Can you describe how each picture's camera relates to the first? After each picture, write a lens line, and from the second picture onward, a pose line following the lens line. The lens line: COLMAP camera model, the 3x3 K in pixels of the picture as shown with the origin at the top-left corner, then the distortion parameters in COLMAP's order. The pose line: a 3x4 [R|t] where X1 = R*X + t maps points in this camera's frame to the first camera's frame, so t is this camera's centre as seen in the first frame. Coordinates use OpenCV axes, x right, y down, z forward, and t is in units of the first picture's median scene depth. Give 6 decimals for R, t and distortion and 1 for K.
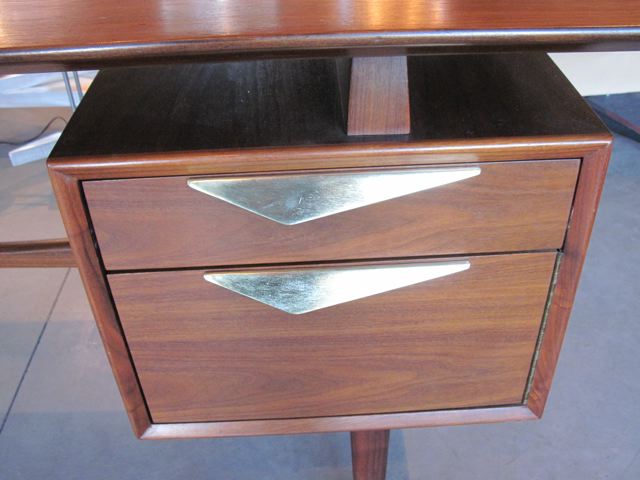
lens RADIAL K [[698.2, 0, 320.0], [0, 698.2, 240.0], [0, 0, 1]] dist [-0.199741, 0.186762]
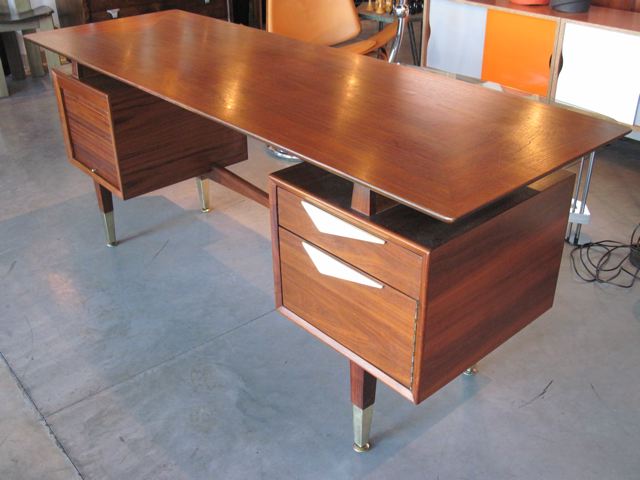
lens RADIAL K [[698.2, 0, 320.0], [0, 698.2, 240.0], [0, 0, 1]] dist [-0.199741, 0.186762]
pose [[0.637458, 0.394352, -0.661916, 1.532692], [-0.472873, 0.878504, 0.067989, -0.154909], [0.608308, 0.269662, 0.746488, -0.818918]]
